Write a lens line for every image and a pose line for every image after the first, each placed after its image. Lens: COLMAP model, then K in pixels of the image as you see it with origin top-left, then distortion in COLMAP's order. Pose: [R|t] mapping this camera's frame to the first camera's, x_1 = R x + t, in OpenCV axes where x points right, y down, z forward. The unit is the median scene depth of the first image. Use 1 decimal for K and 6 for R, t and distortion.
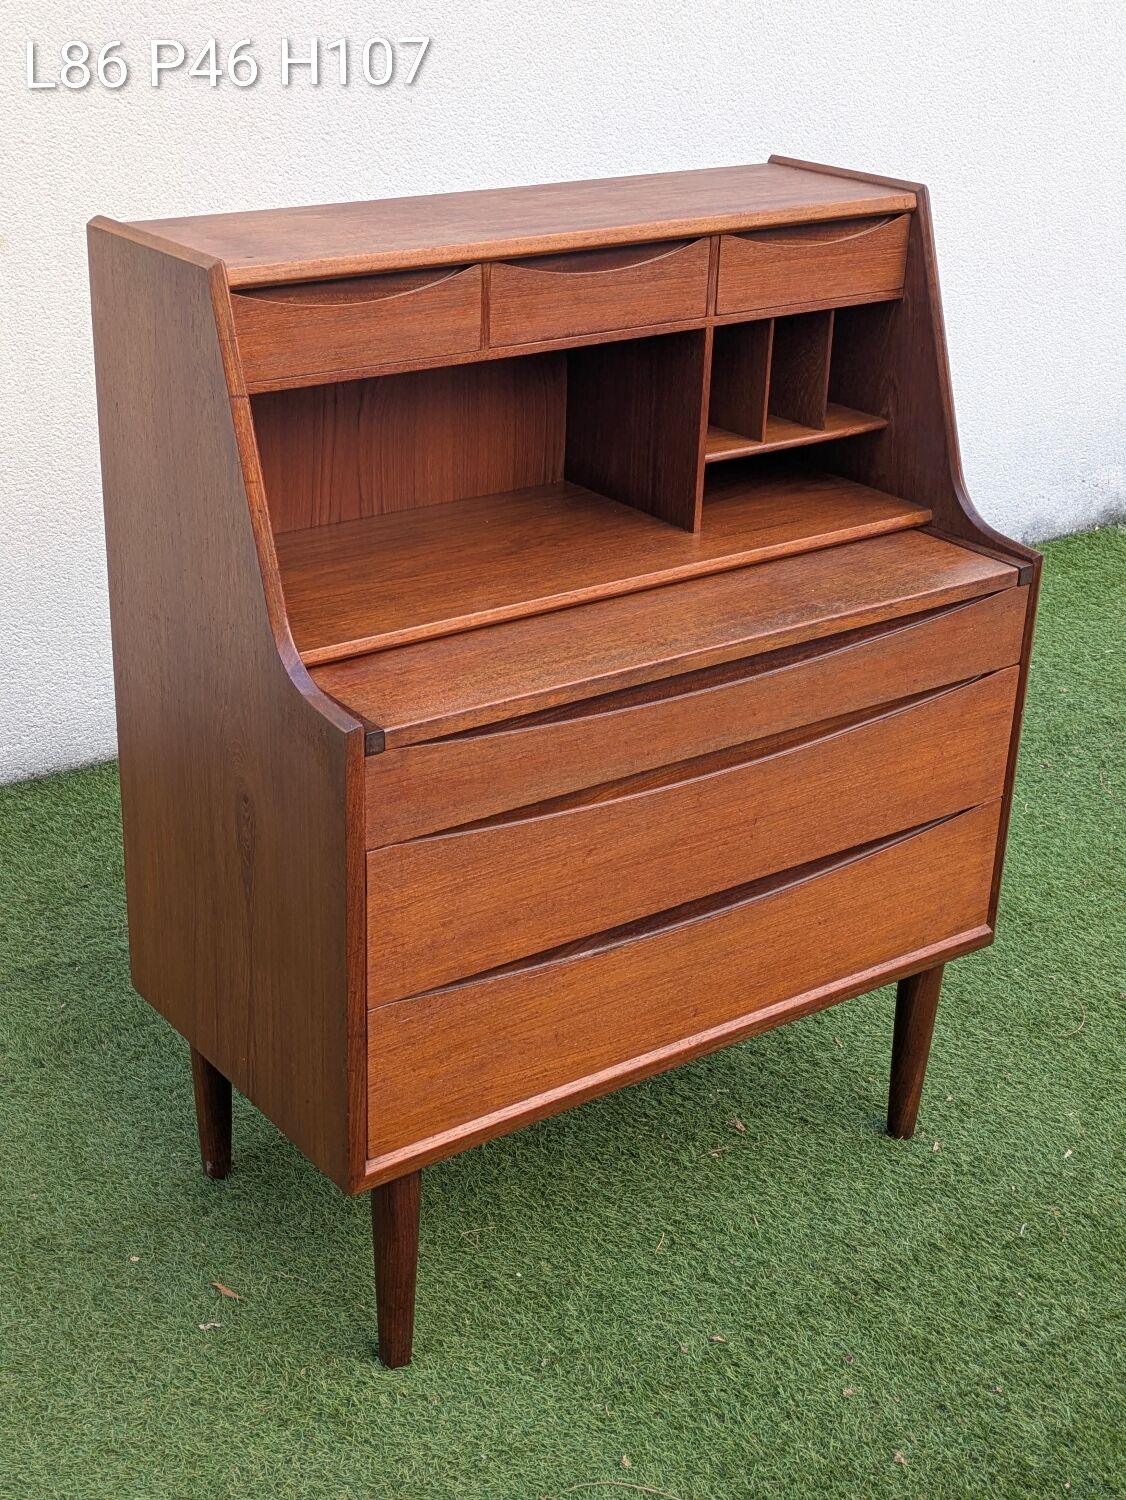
lens RADIAL K [[2109.8, 0, 528.7], [0, 2109.8, 735.7], [0, 0, 1]] dist [0.058474, -0.062861]
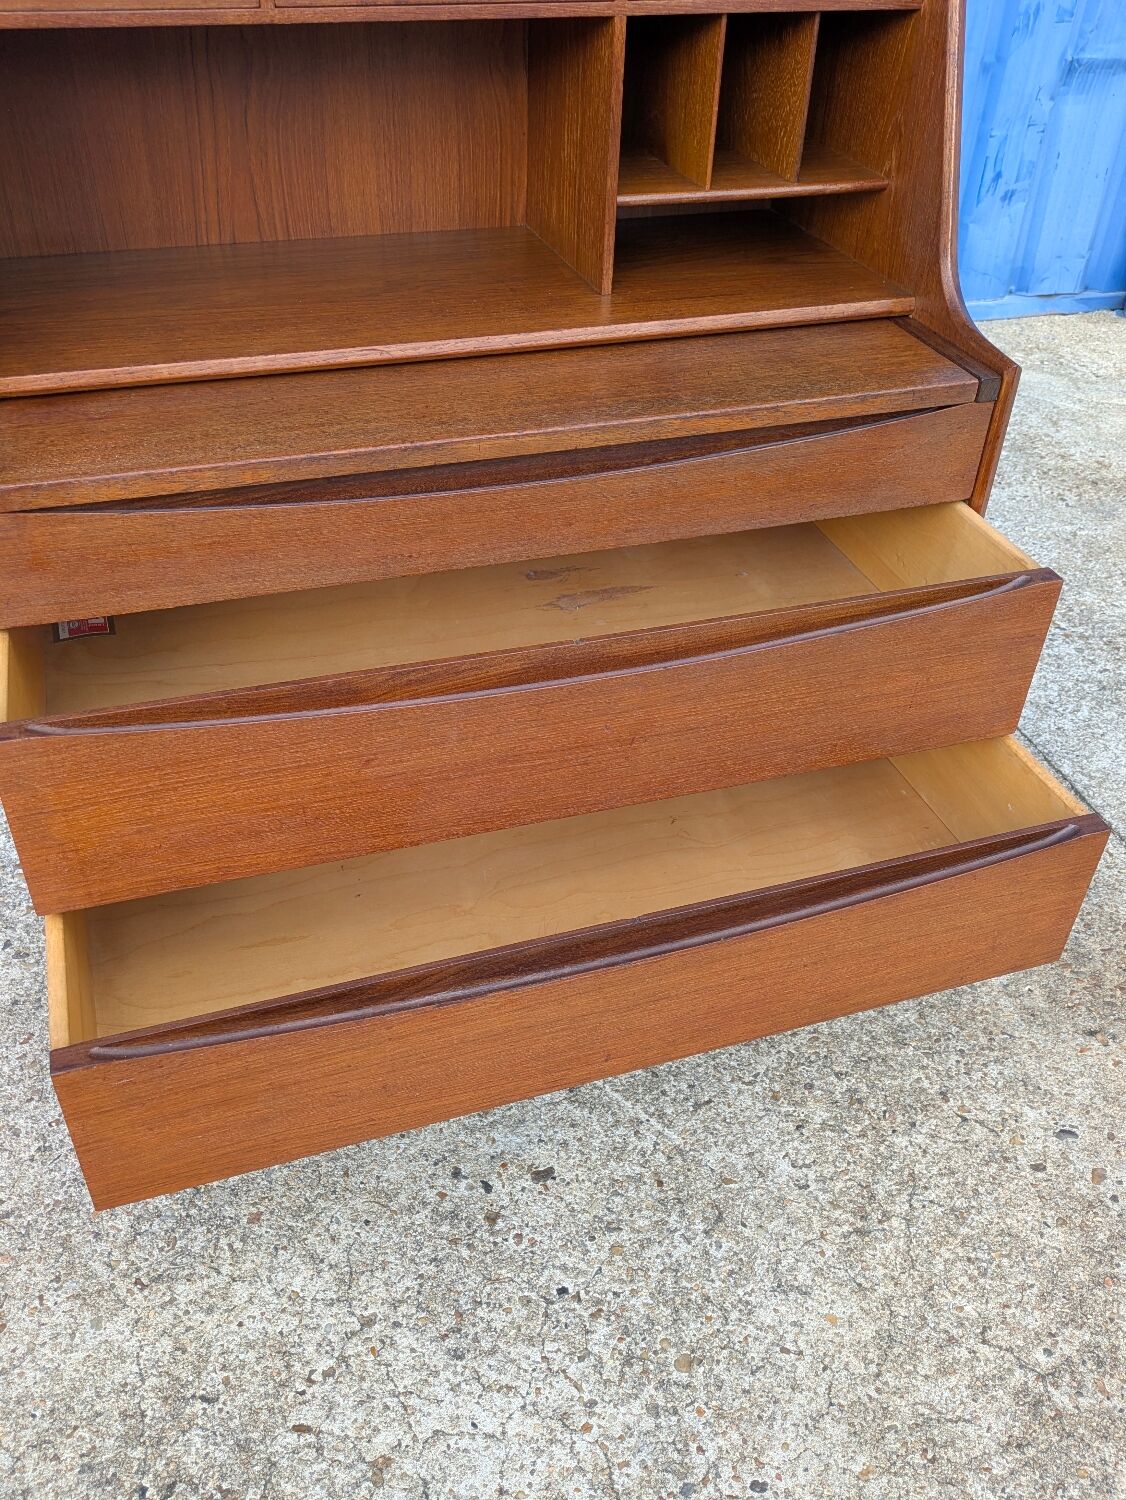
lens RADIAL K [[1284.6, 0, 543.4], [0, 1284.6, 759.1], [0, 0, 1]] dist [0.063977, -0.082401]
pose [[0.952187, 0.185216, -0.242972, 0.227291], [-0.124271, 0.961321, 0.245801, -0.042659], [0.279100, -0.203855, 0.938374, 0.481959]]
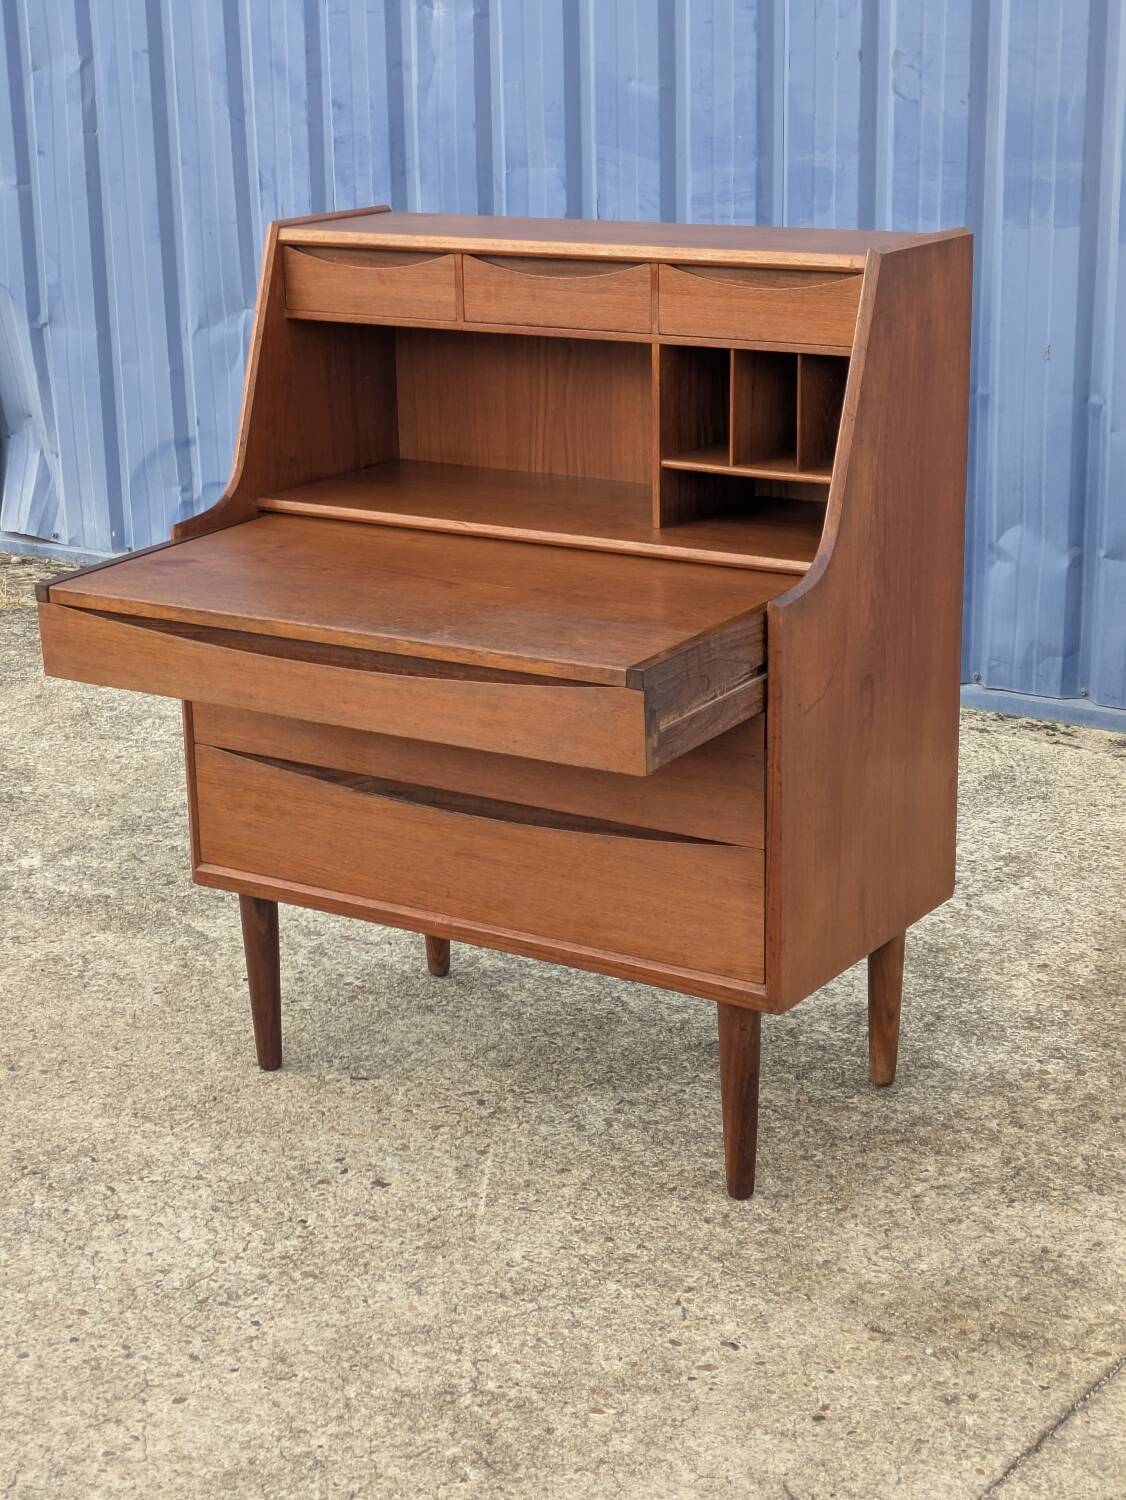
lens RADIAL K [[2527.5, 0, 536.5], [0, 2527.5, 745.1], [0, 0, 1]] dist [0.097493, -0.262670]
pose [[0.360855, 0.240920, -0.900967, 1.356696], [-0.352792, 0.929534, 0.107258, -0.114760], [0.863320, 0.279150, 0.420421, 0.424303]]
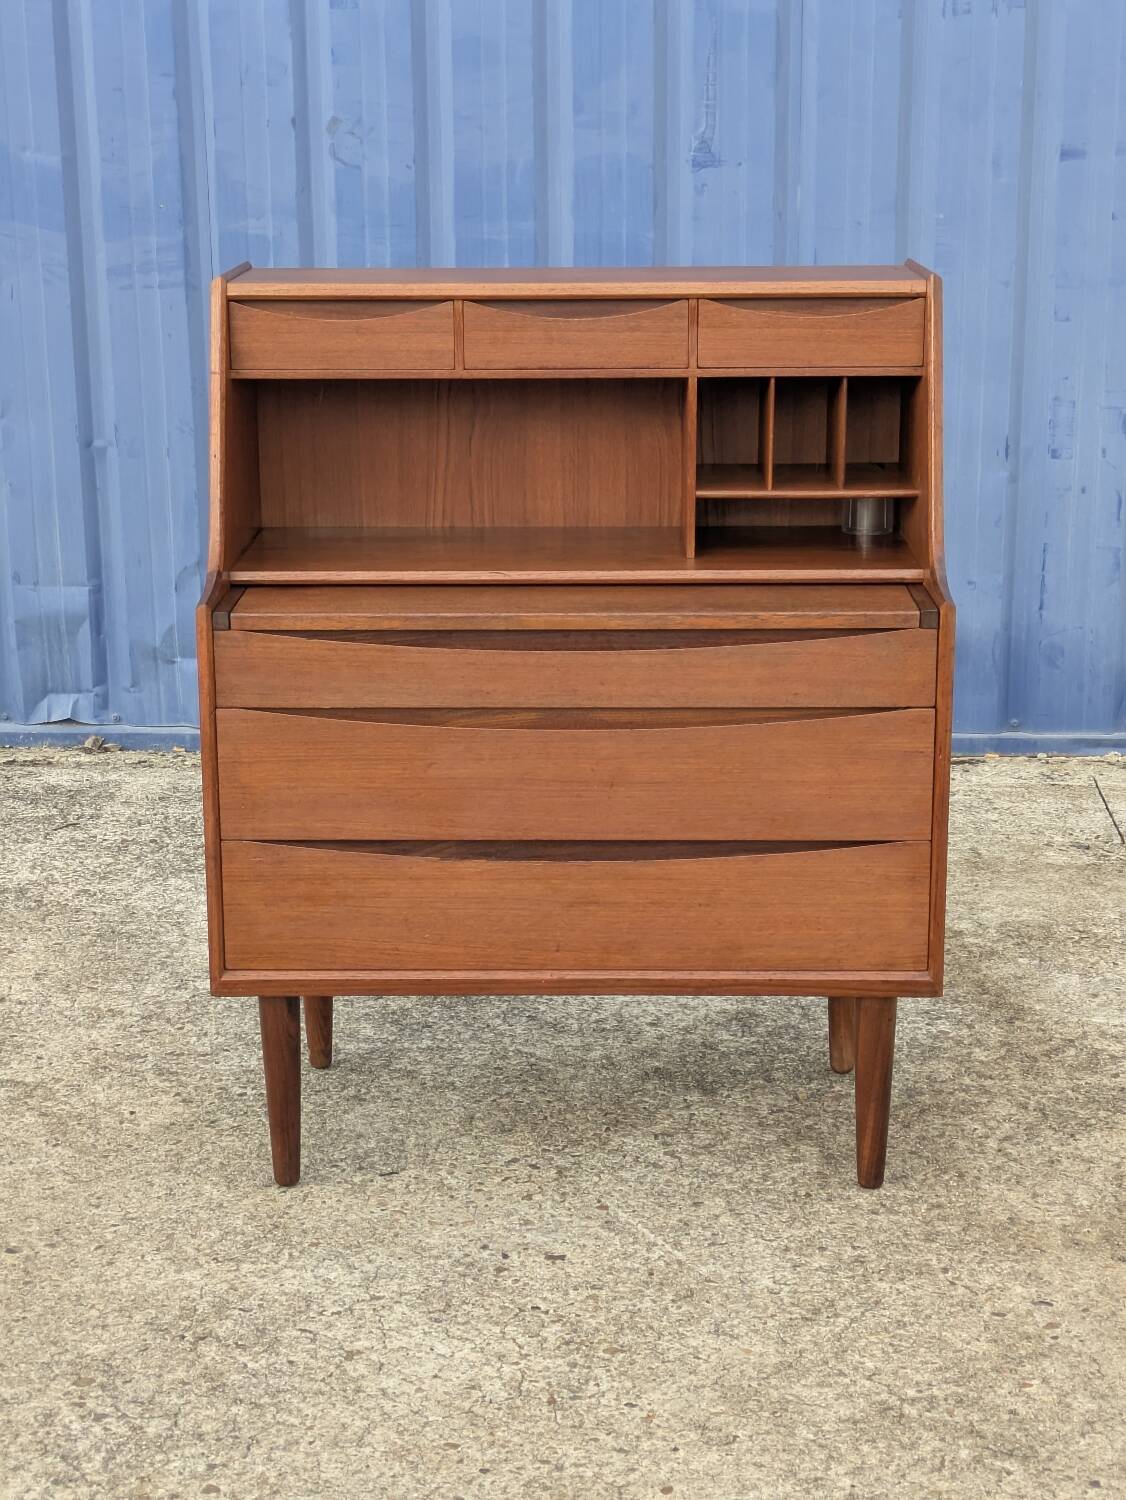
lens RADIAL K [[2538.4, 0, 529.4], [0, 2538.4, 750.3], [0, 0, 1]] dist [0.023204, 0.136620]
pose [[0.801829, 0.127288, -0.583839, 0.863936], [-0.217867, 0.972068, -0.087283, 0.151033], [0.556421, 0.197185, 0.807164, -0.148746]]
